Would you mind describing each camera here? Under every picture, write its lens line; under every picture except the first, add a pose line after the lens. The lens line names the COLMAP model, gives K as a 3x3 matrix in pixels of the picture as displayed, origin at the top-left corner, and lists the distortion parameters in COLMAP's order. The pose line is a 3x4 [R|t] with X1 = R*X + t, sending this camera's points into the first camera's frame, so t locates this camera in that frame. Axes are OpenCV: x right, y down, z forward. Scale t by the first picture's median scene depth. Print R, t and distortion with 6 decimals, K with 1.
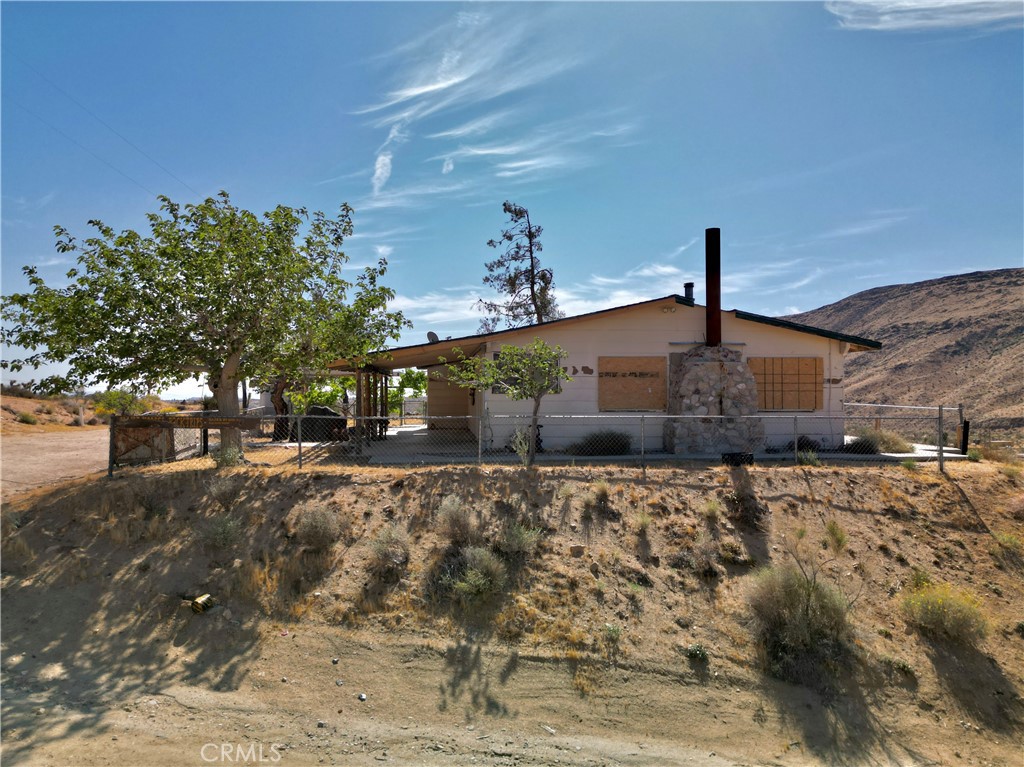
lens RADIAL K [[712.3, 0, 499.5], [0, 712.3, 384.0], [0, 0, 1]] dist [0.079108, -0.074511]
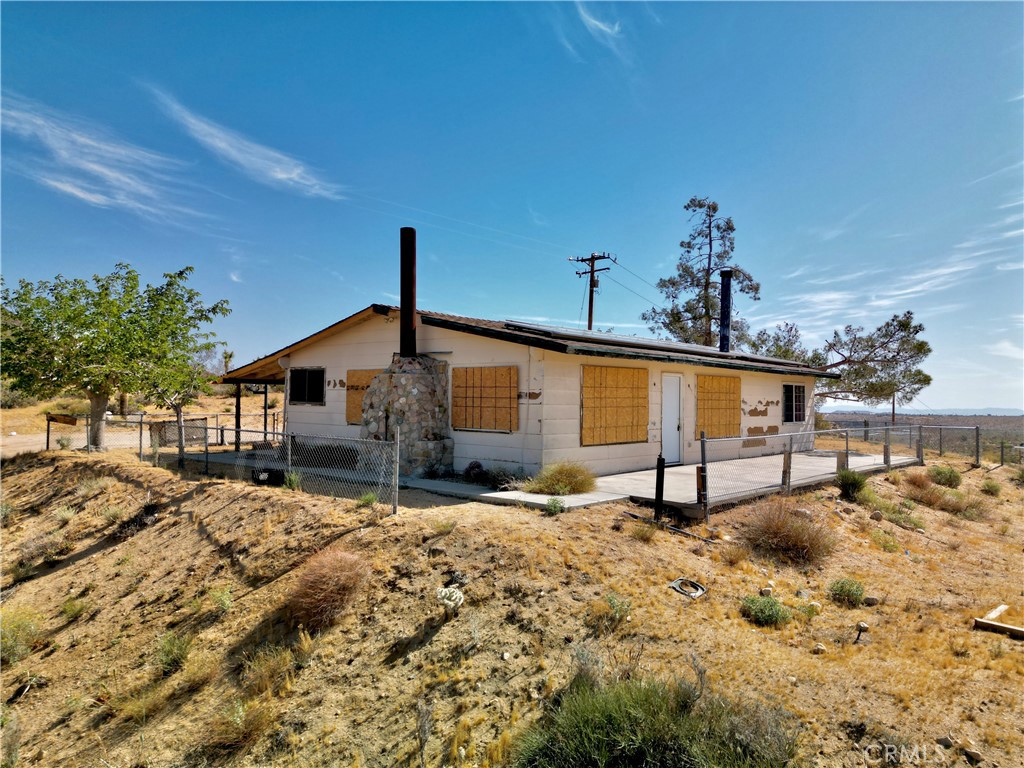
lens RADIAL K [[693.3, 0, 493.5], [0, 693.3, 395.5], [0, 0, 1]] dist [0.079687, -0.062713]
pose [[0.684737, 0.006821, -0.728758, 0.691168], [-0.007985, 0.999966, 0.001857, -0.003746], [0.728747, 0.004548, 0.684768, 0.318453]]
